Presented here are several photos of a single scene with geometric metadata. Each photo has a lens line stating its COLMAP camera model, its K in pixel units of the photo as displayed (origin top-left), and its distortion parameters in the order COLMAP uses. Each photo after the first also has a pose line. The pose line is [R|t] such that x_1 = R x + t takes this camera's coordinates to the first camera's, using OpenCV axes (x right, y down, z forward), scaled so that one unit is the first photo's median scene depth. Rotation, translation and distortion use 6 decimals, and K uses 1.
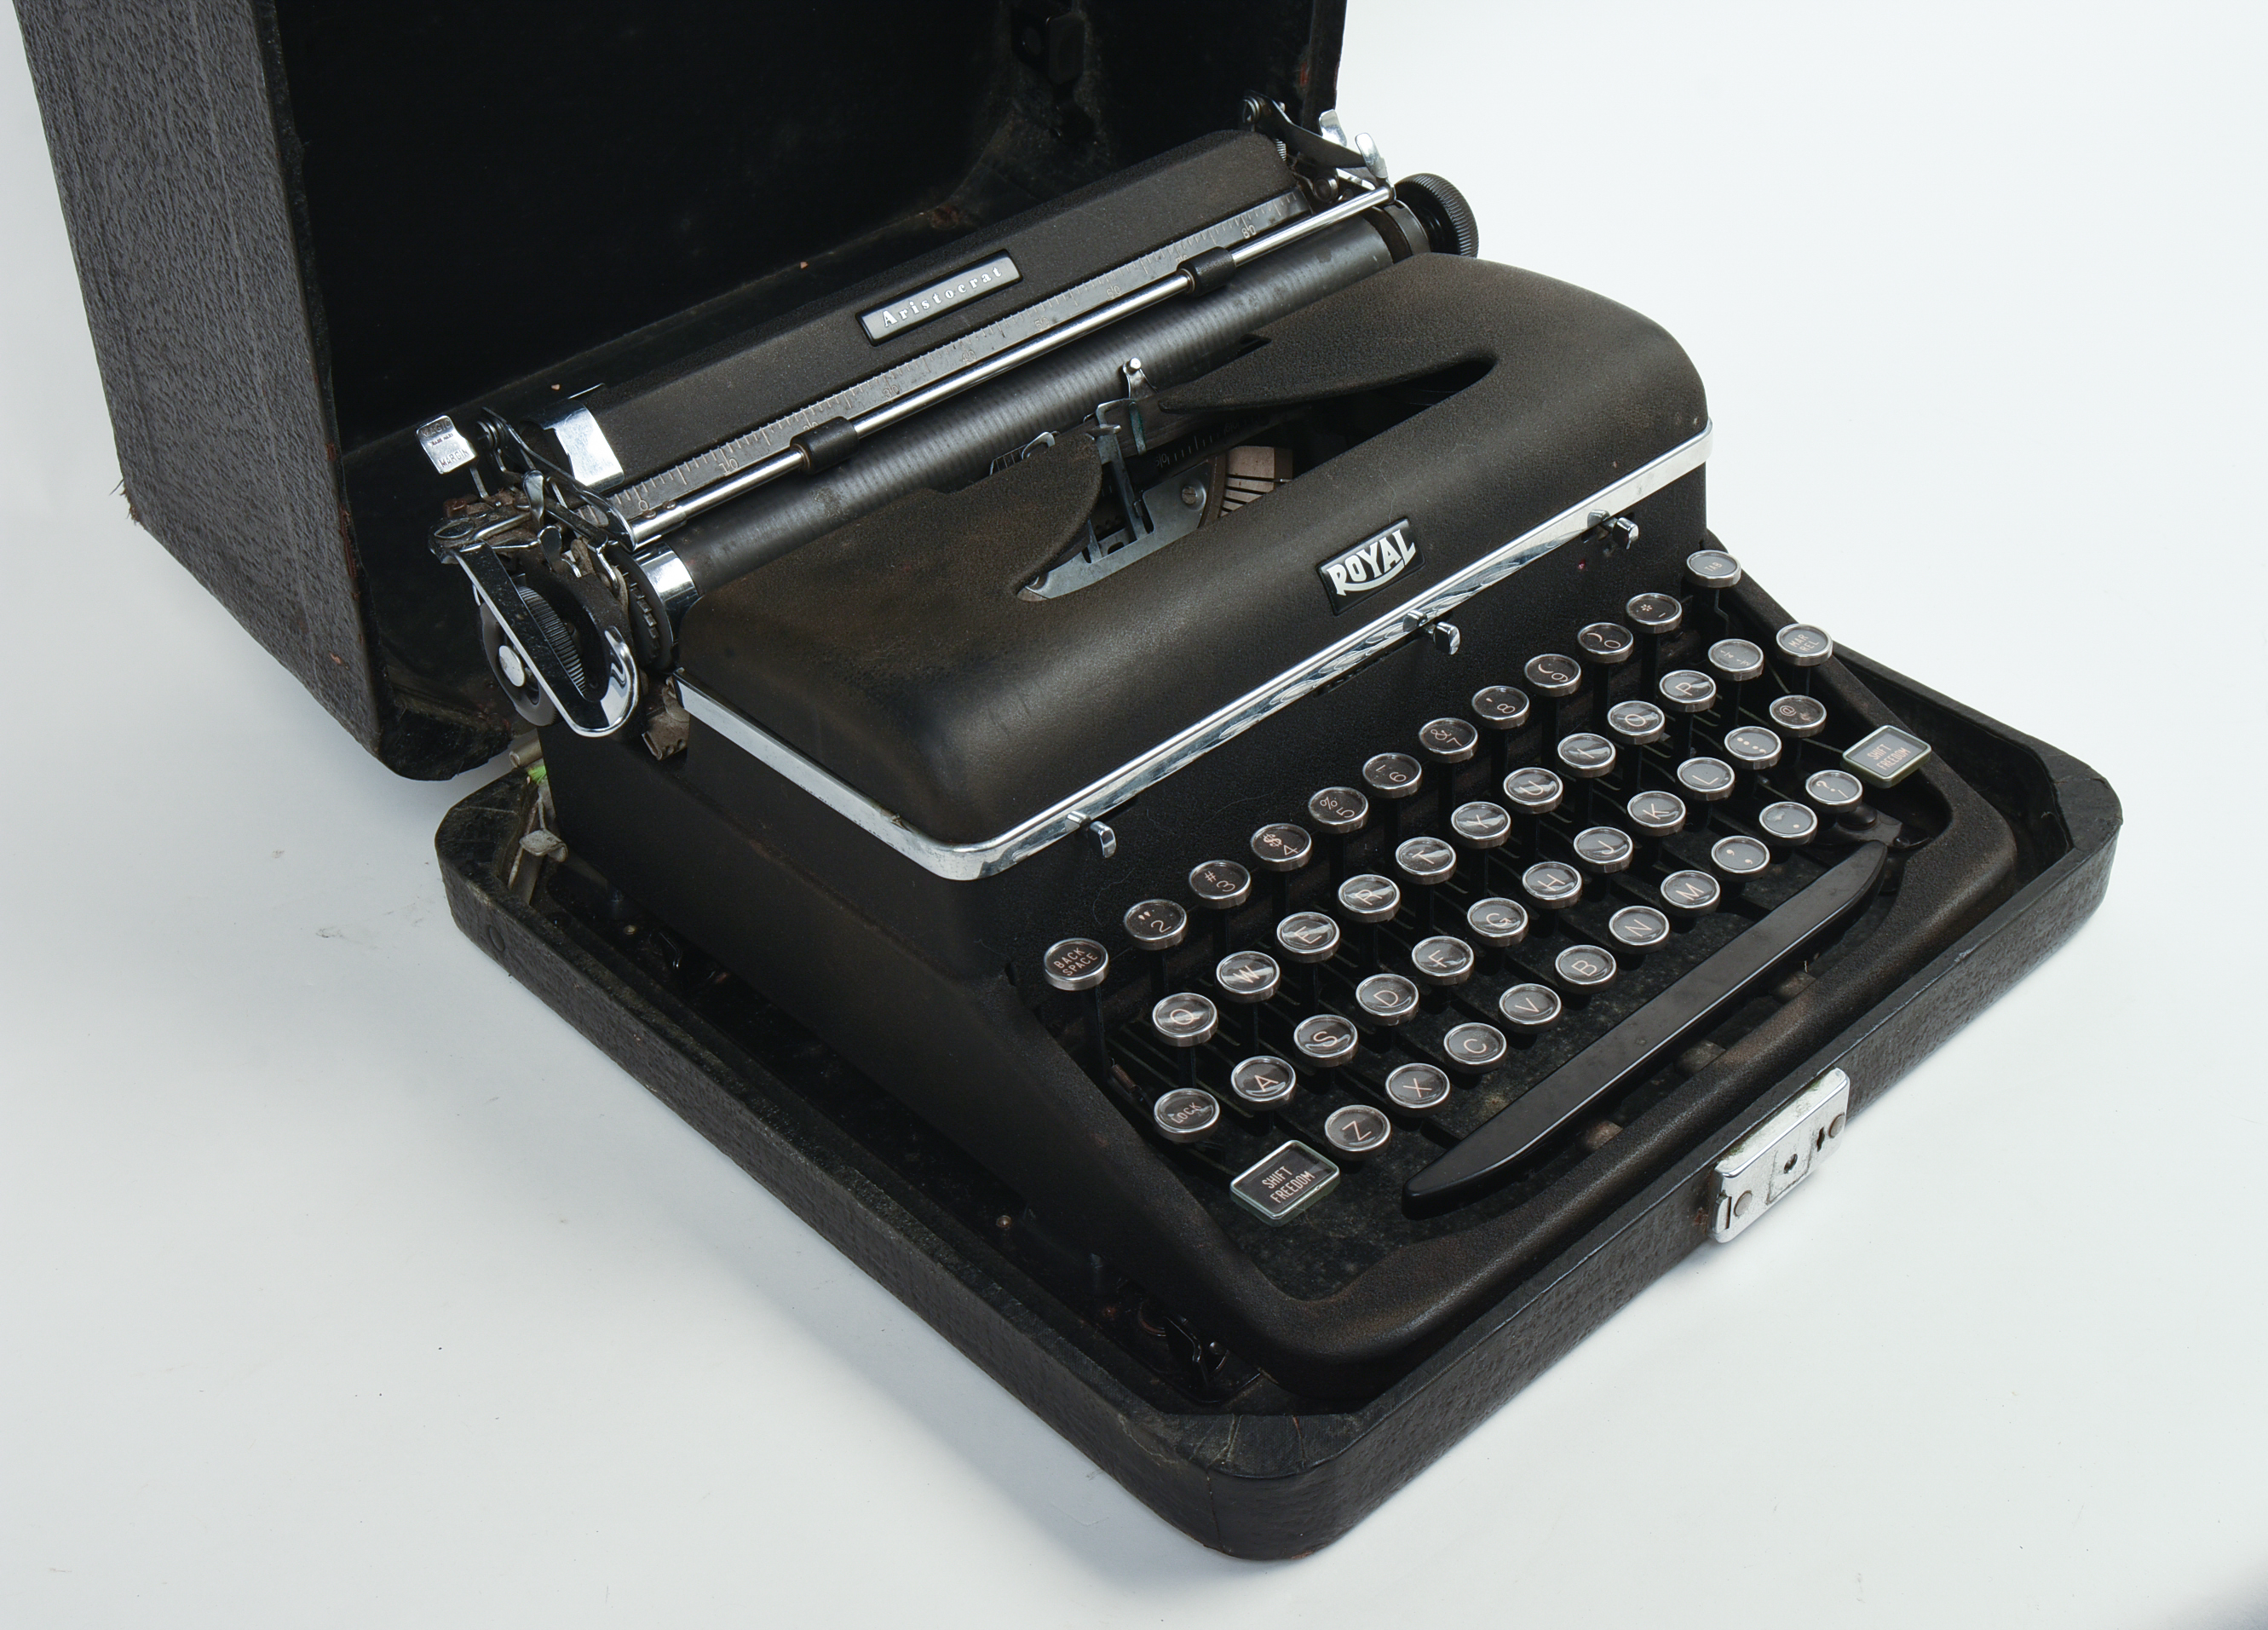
lens RADIAL K [[2791.9, 0, 1147.3], [0, 2791.9, 823.1], [0, 0, 1]] dist [-0.053785, 0.000000]
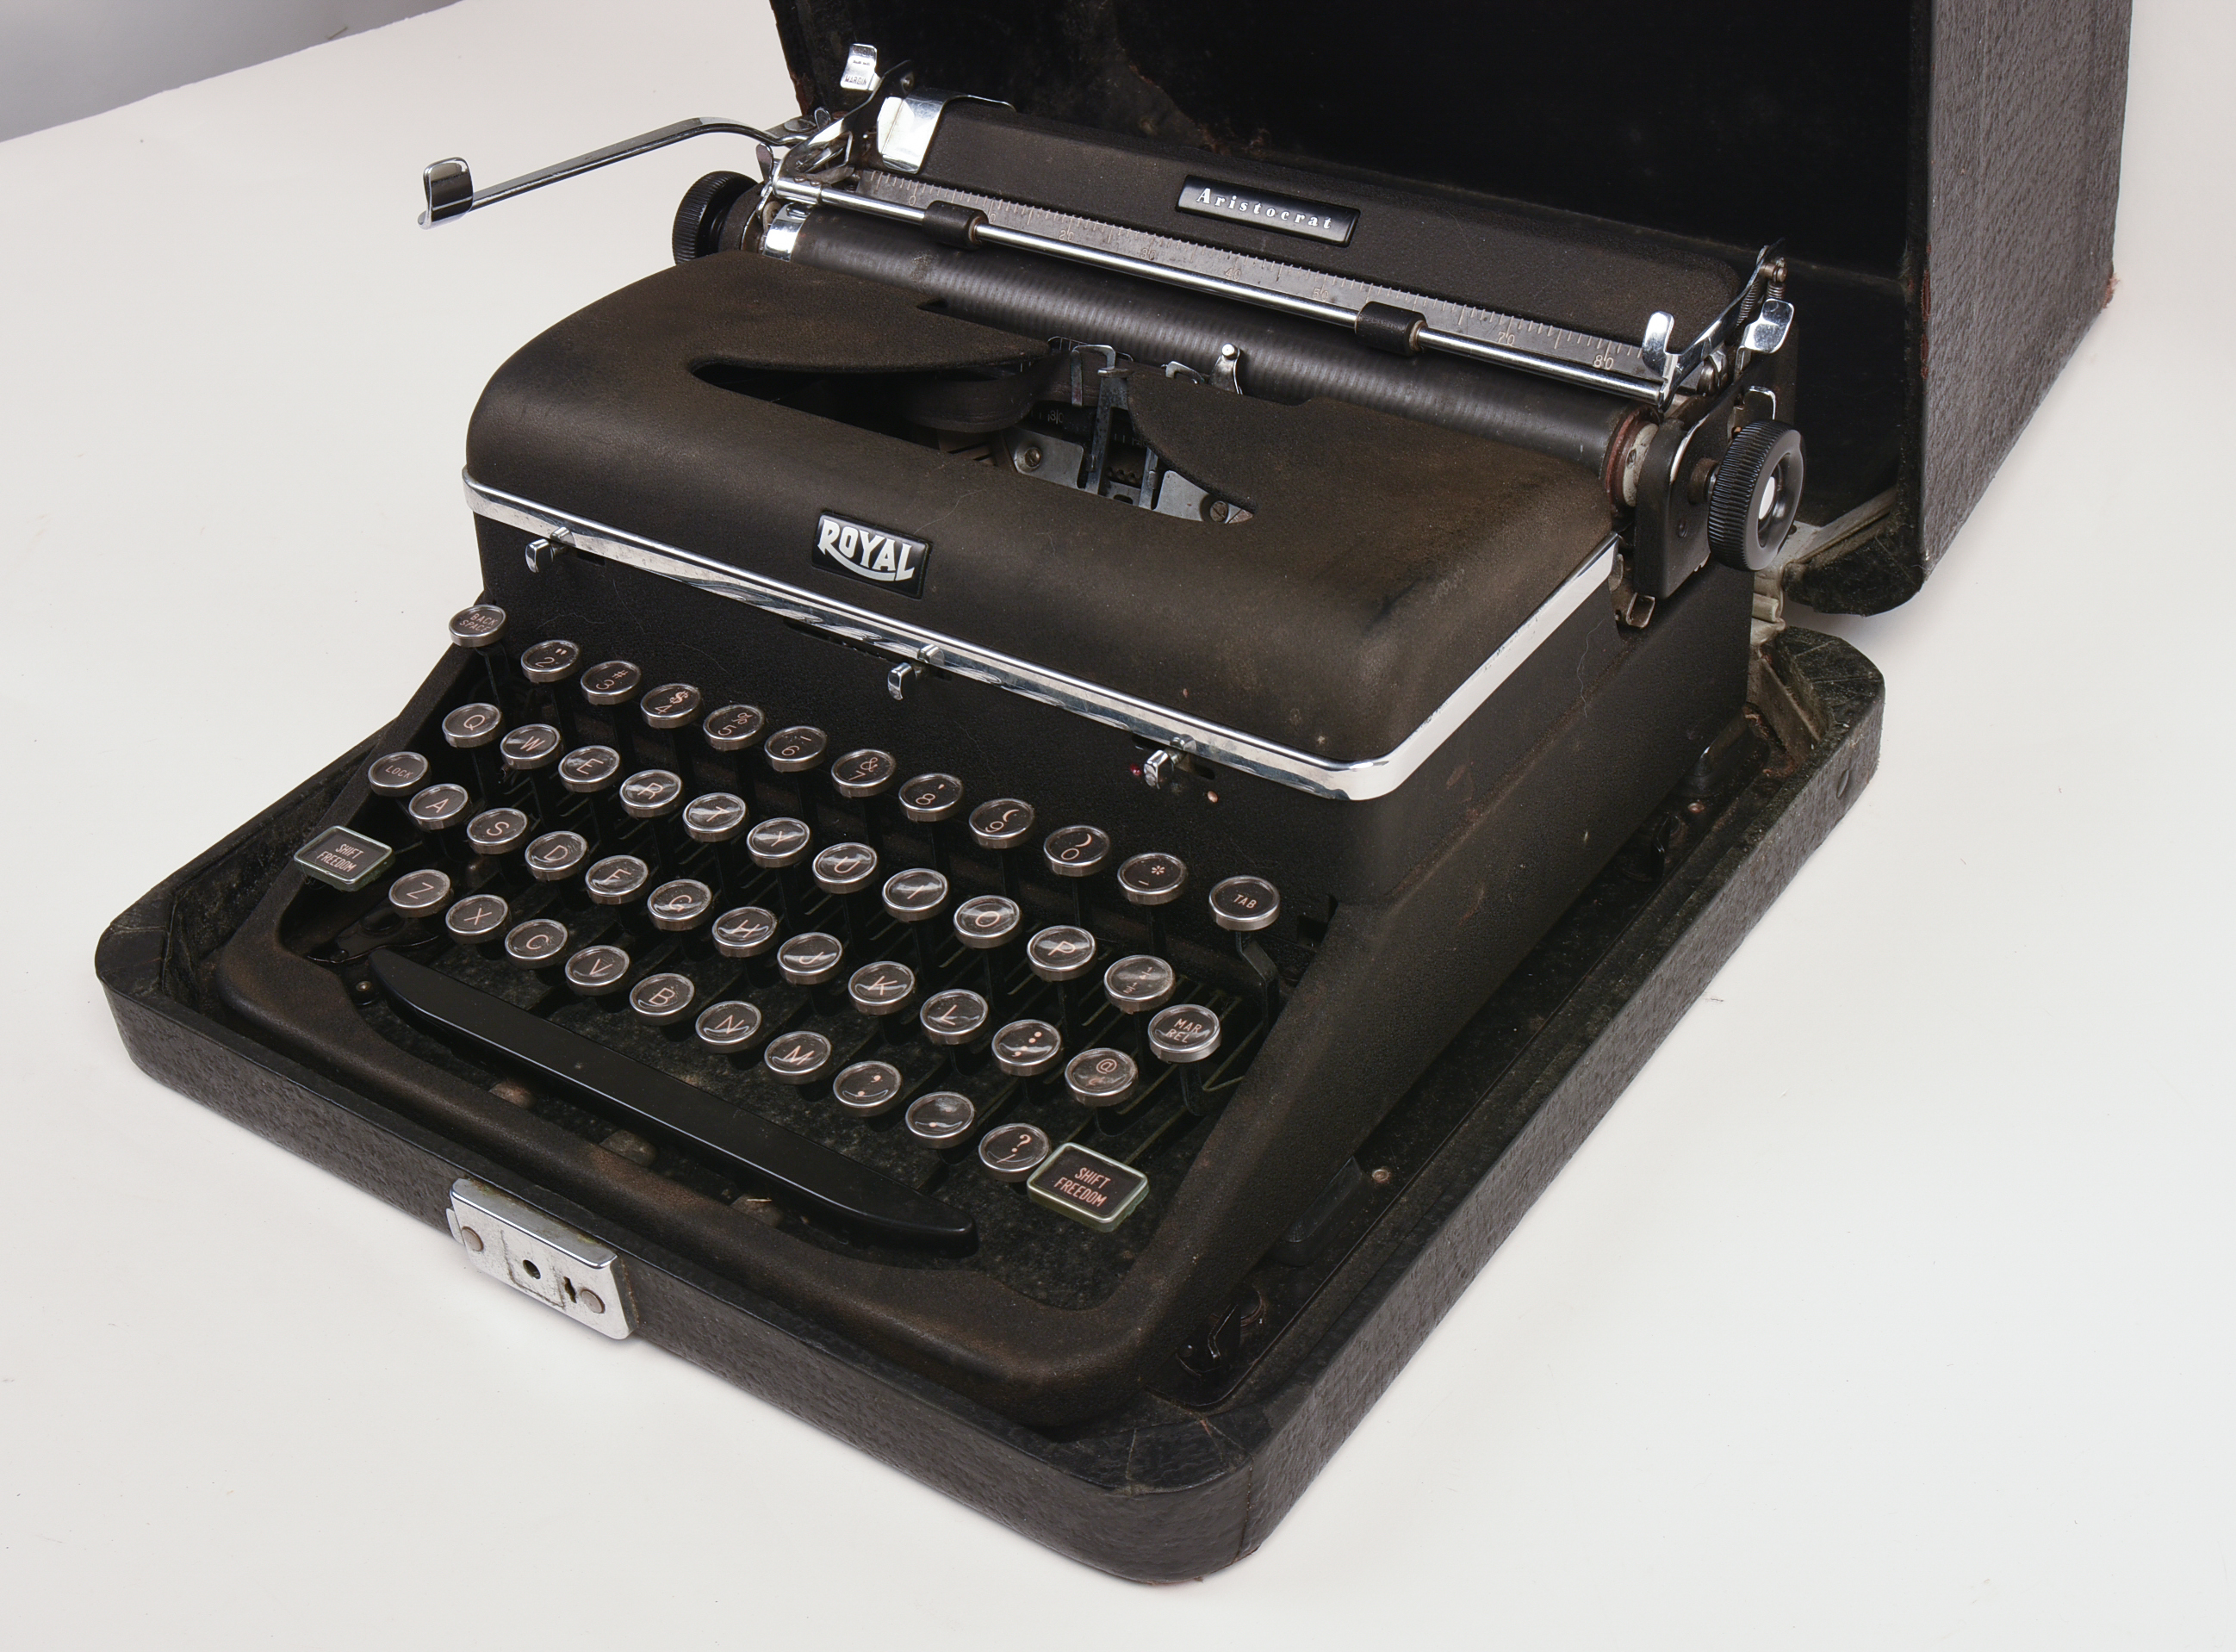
lens RADIAL K [[2743.5, 0, 1133.1], [0, 2743.5, 825.5], [0, 0, 1]] dist [-0.039757, 0.000000]
pose [[0.237740, 0.610576, -0.755432, 0.823004], [-0.543850, 0.728068, 0.417306, -0.442760], [0.804803, 0.311631, 0.505152, 0.619412]]
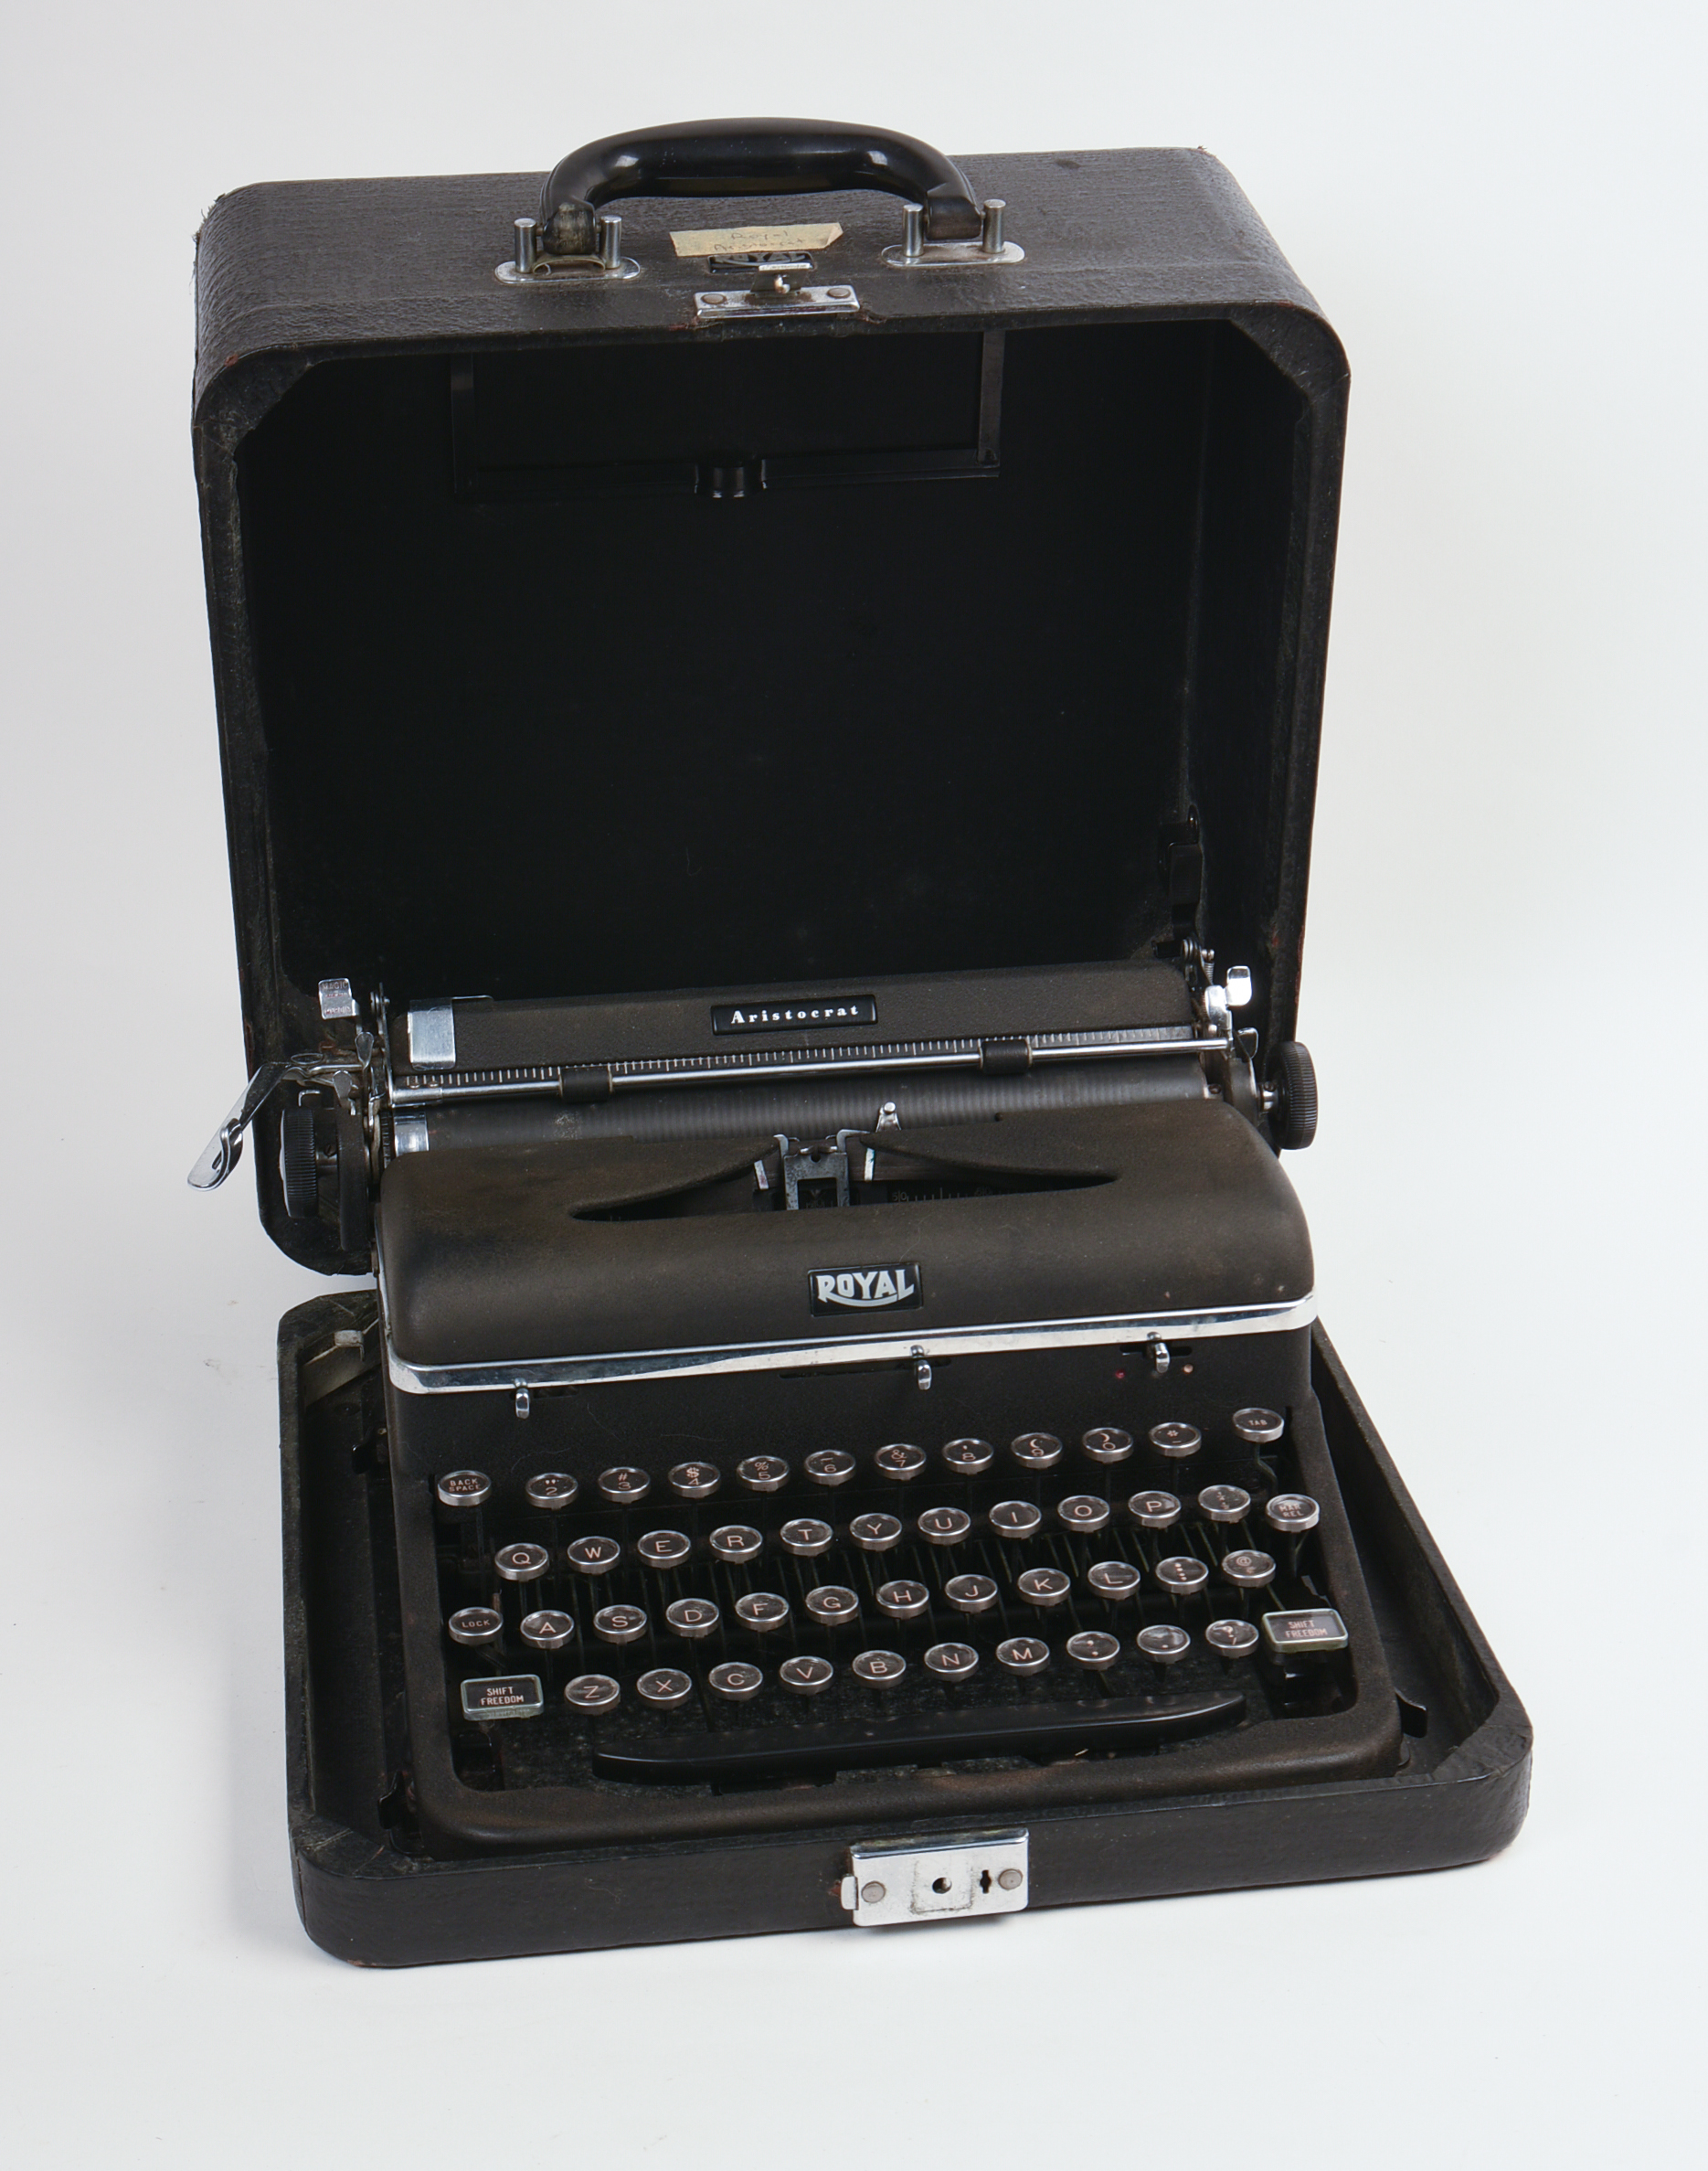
lens RADIAL K [[3655.3, 0, 845.7], [0, 3655.3, 1083.6], [0, 0, 1]] dist [-0.038658, 0.000000]
pose [[0.825743, 0.268132, -0.496239, 0.793266], [-0.365843, 0.924227, -0.109378, -0.000882], [0.429310, 0.271864, 0.861268, -0.346568]]
